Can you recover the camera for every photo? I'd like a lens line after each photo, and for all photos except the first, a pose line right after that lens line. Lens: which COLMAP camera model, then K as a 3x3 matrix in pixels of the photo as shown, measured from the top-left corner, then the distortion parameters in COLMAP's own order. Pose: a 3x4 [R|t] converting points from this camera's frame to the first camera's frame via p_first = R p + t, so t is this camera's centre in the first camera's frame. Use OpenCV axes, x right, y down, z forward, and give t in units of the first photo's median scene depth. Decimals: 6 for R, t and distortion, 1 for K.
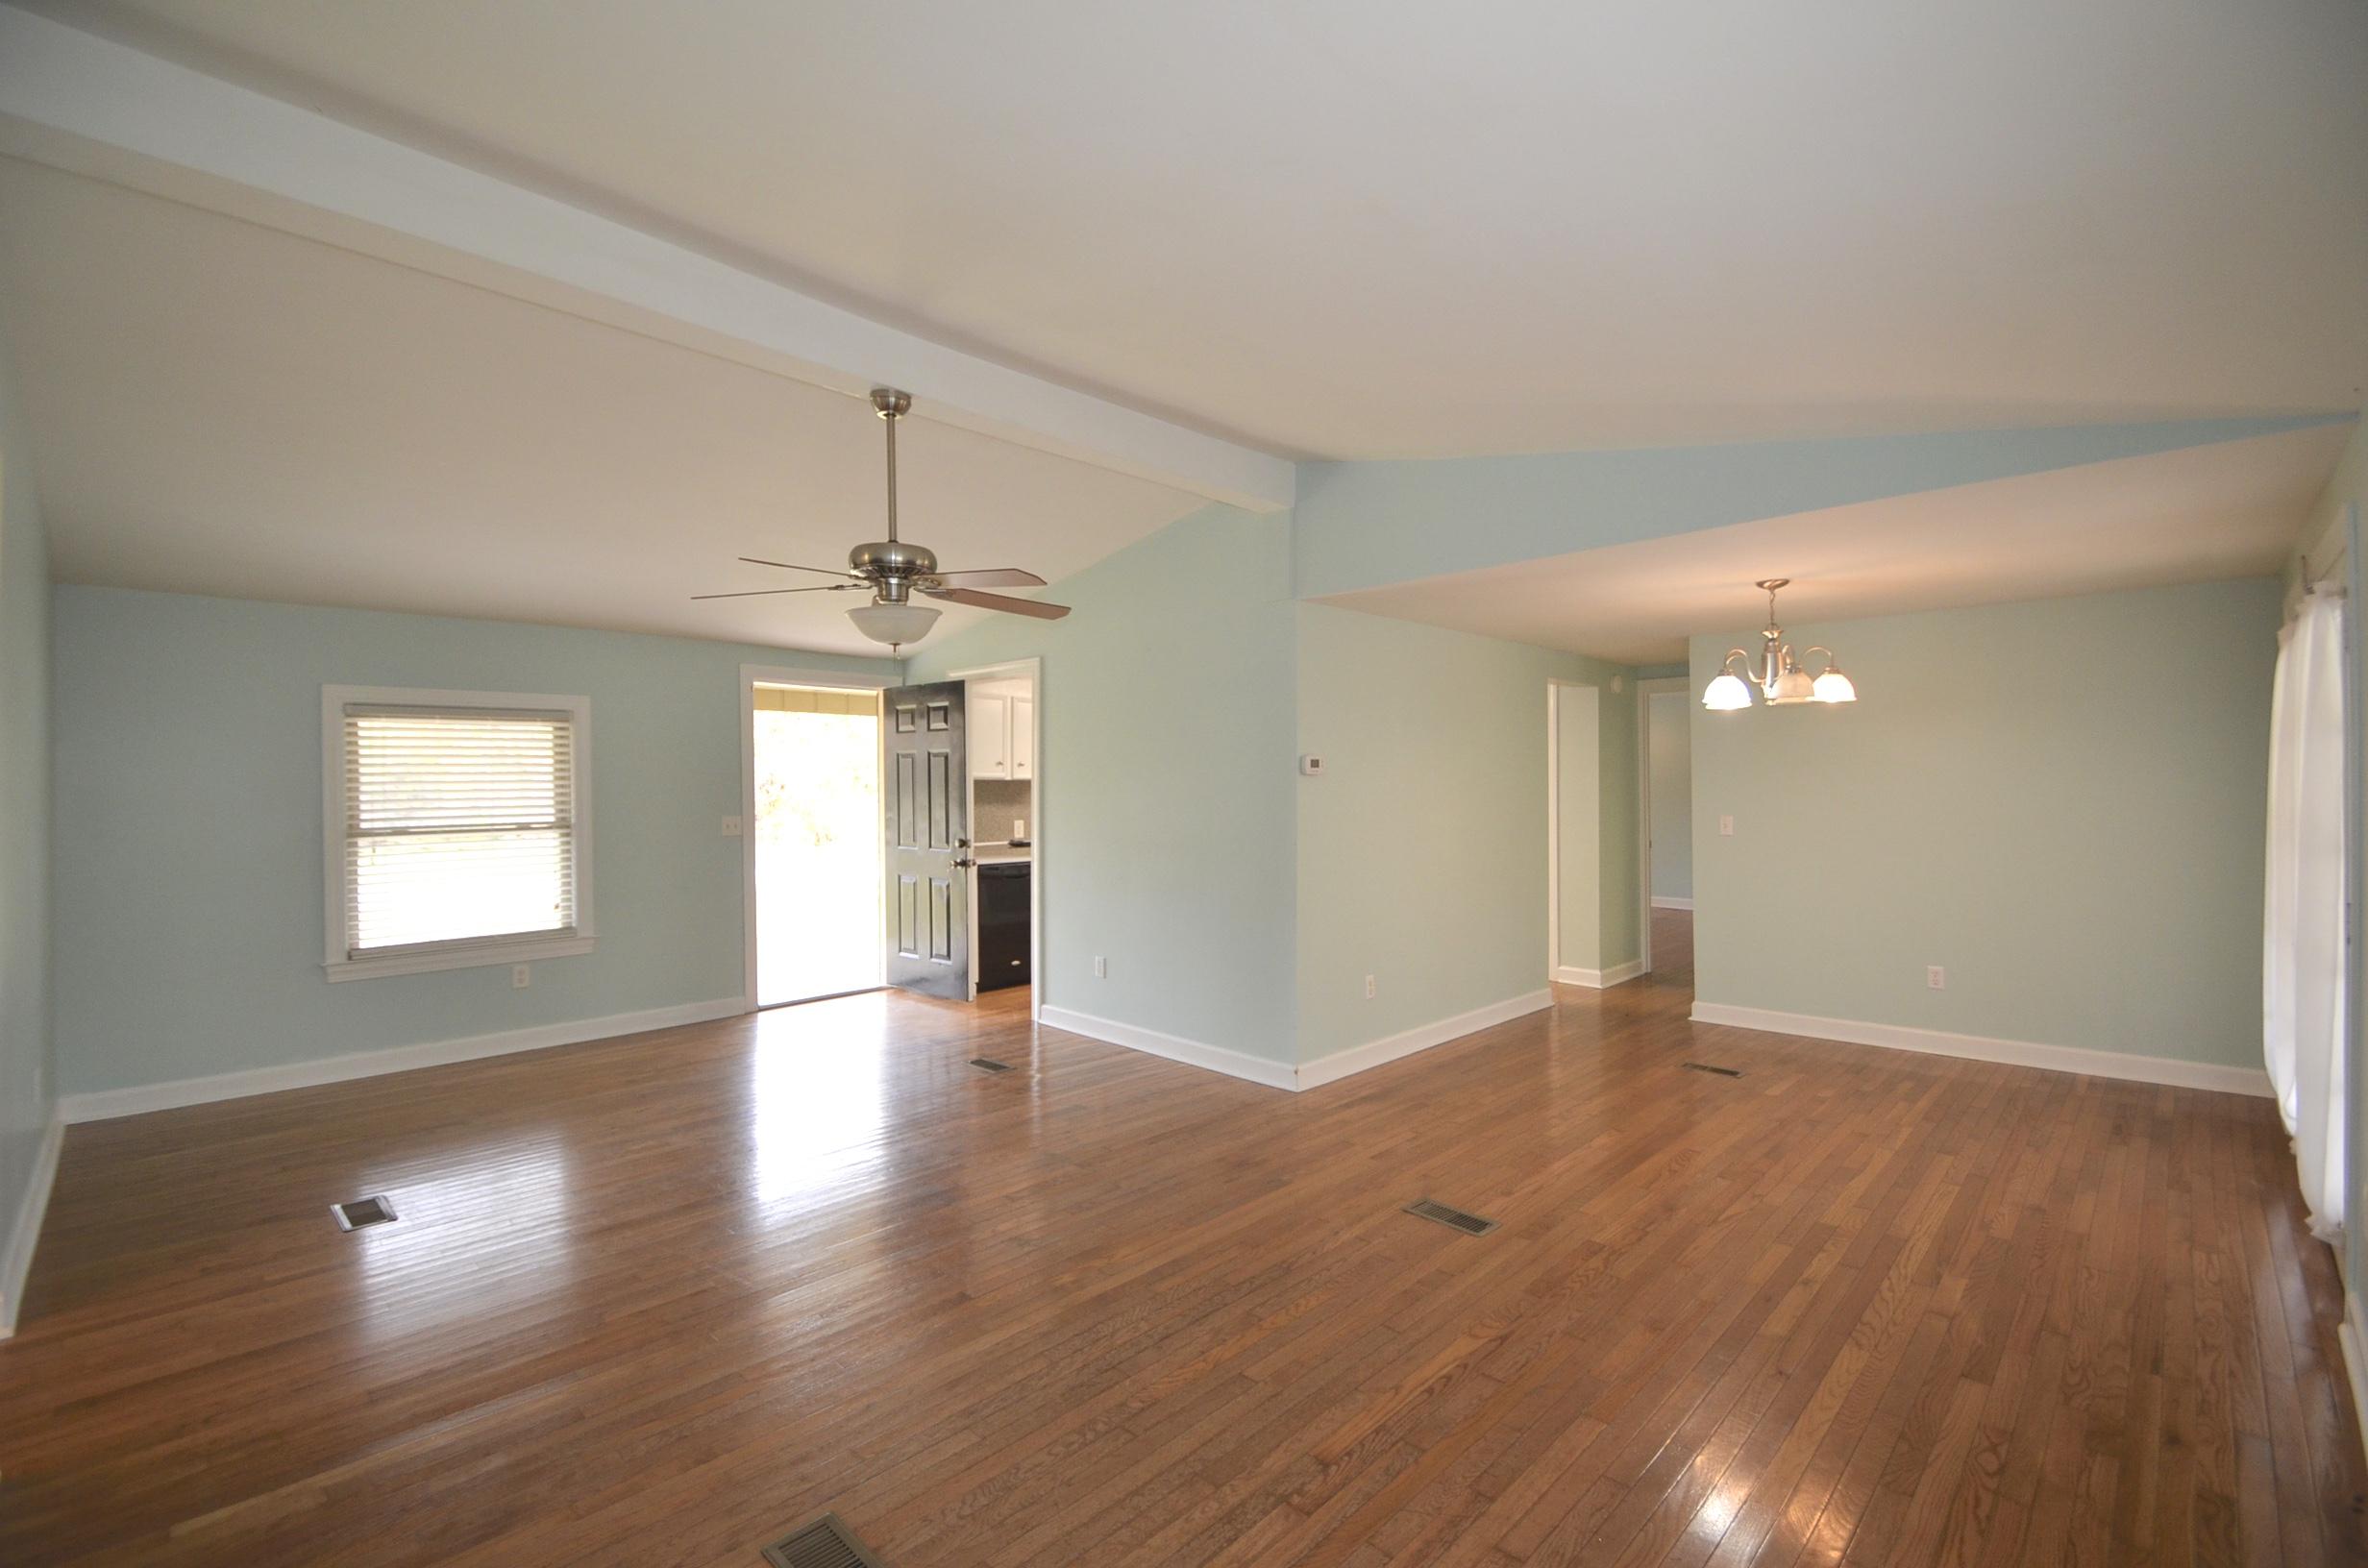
lens RADIAL K [[1023.5, 0, 1180.1], [0, 1023.5, 788.5], [0, 0, 1]] dist [0.003403, -0.014199]
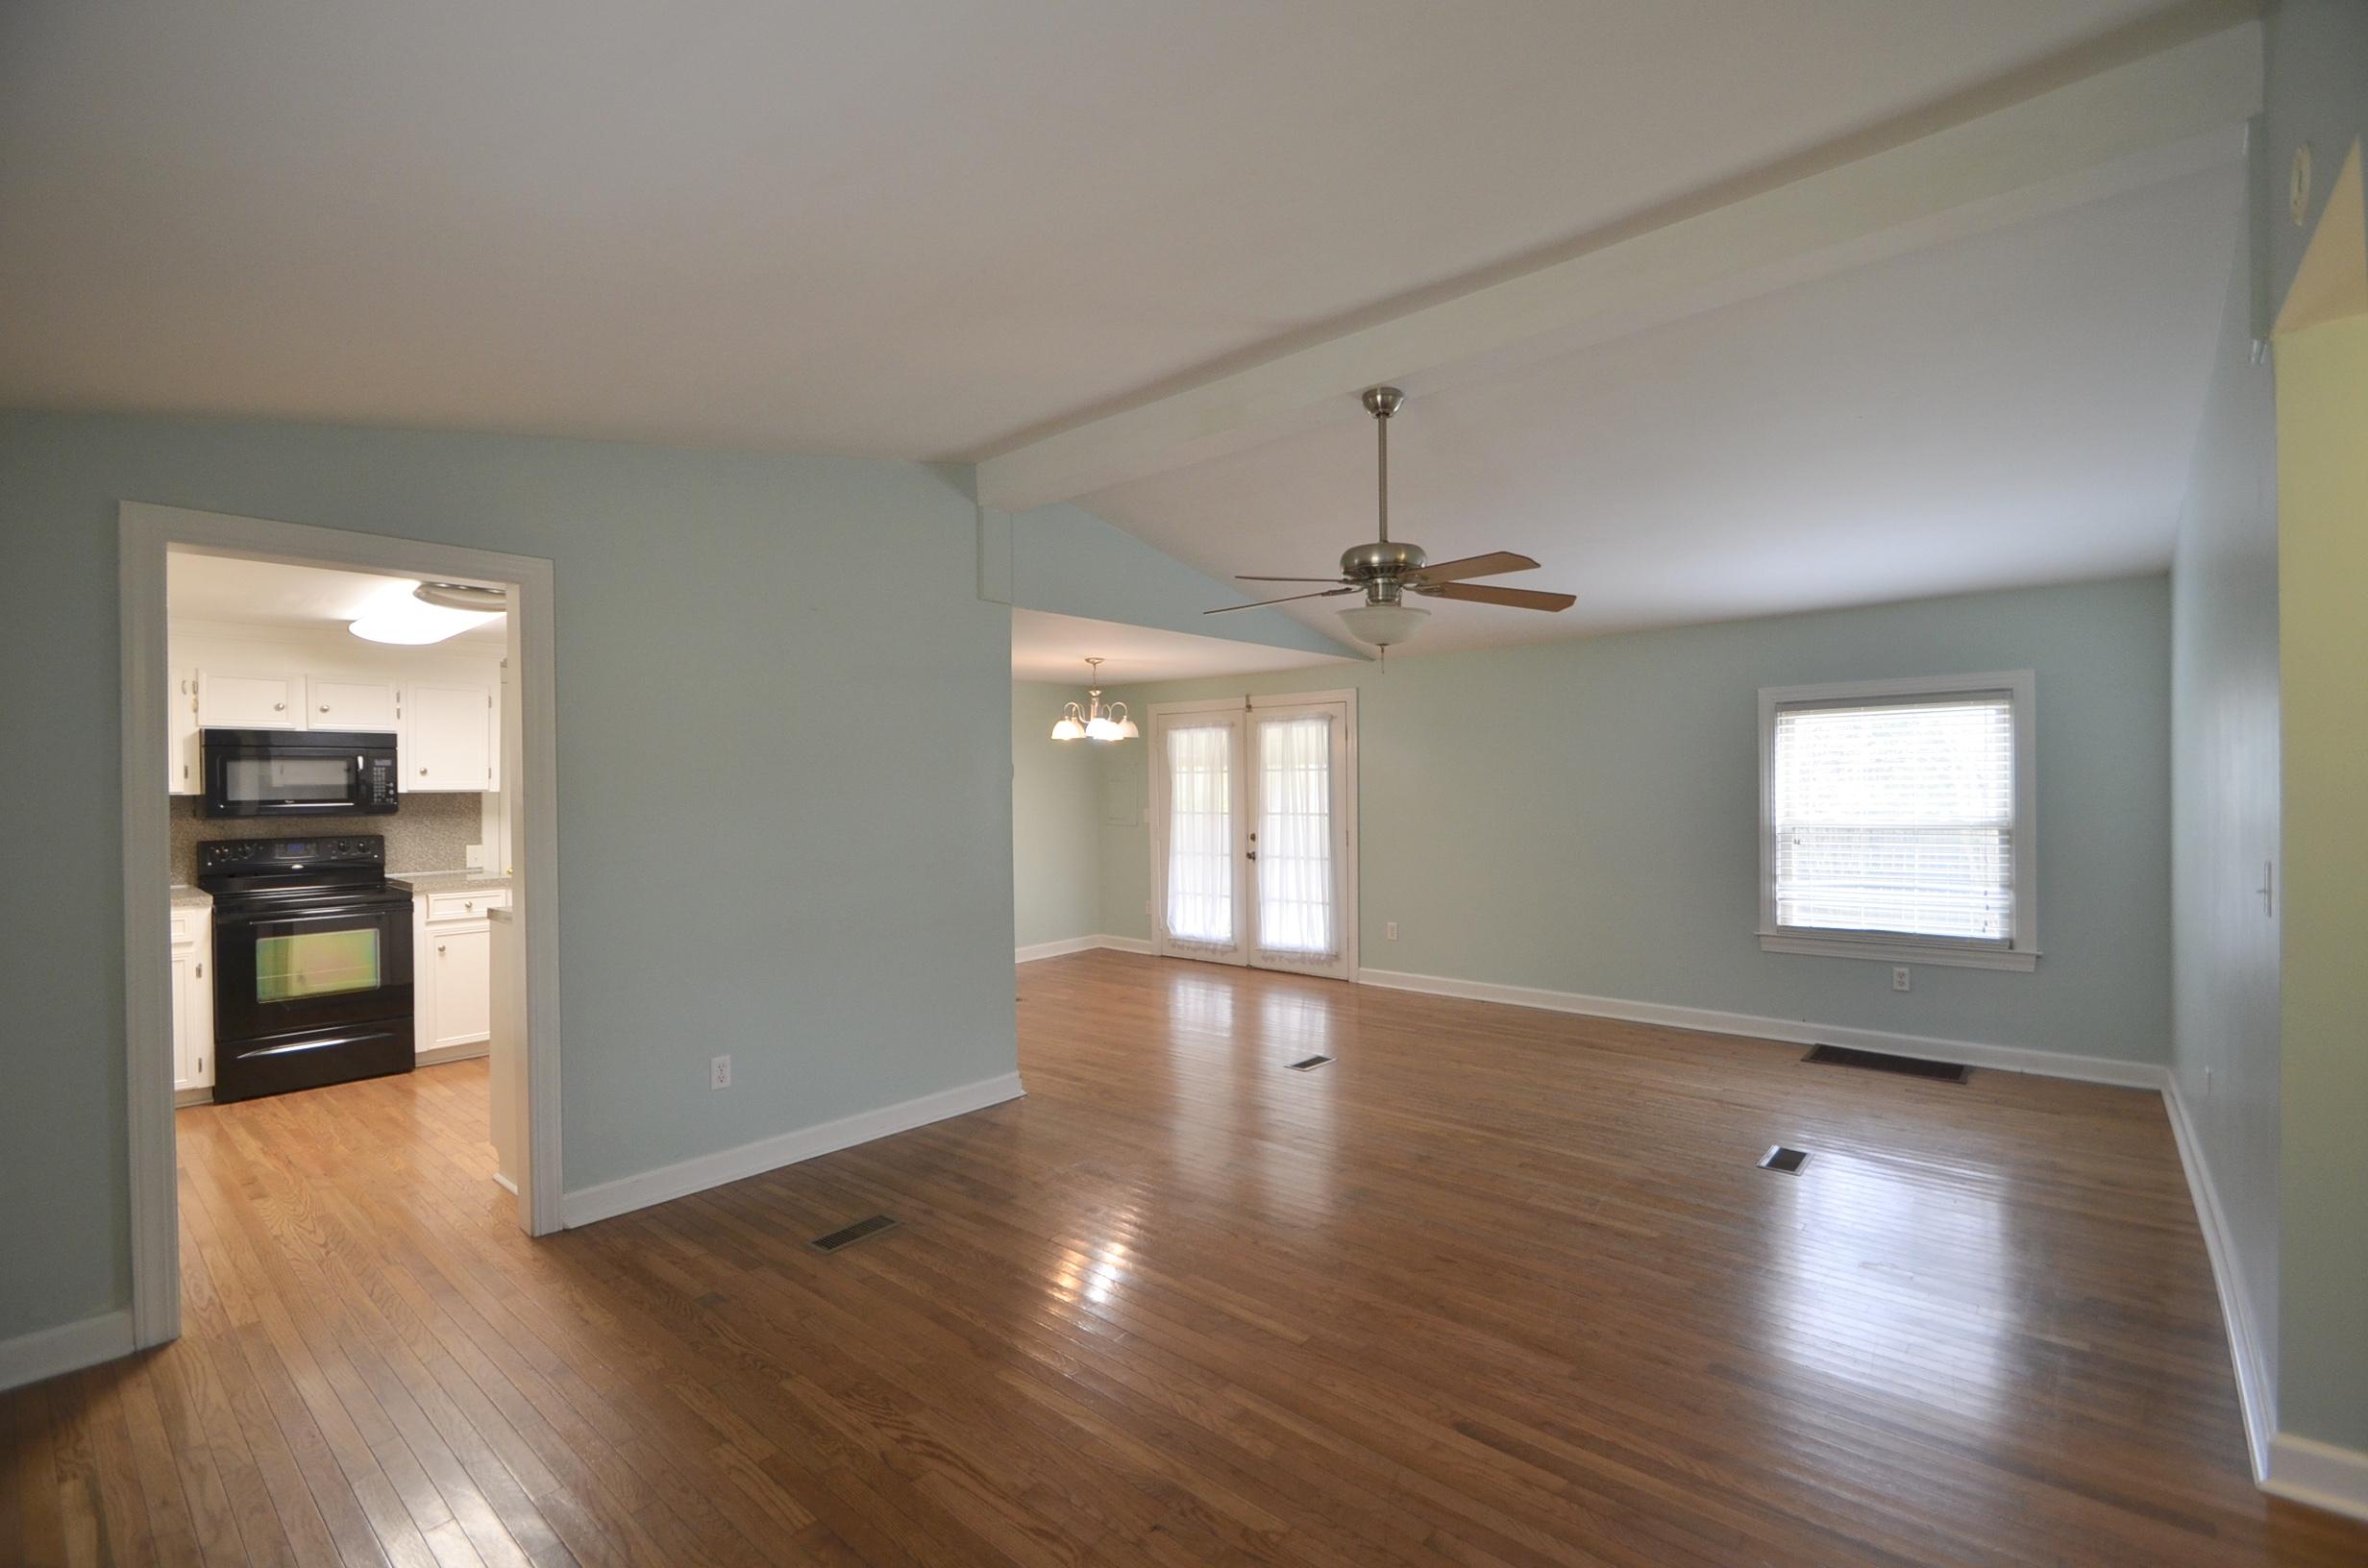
lens RADIAL K [[1023.5, 0, 1180.1], [0, 1023.5, 788.5], [0, 0, 1]] dist [0.003403, -0.014199]
pose [[-0.067487, 0.007252, 0.997694, -0.902656], [0.013193, 0.999893, -0.006375, 0.005422], [-0.997633, 0.012733, -0.067575, 0.914178]]
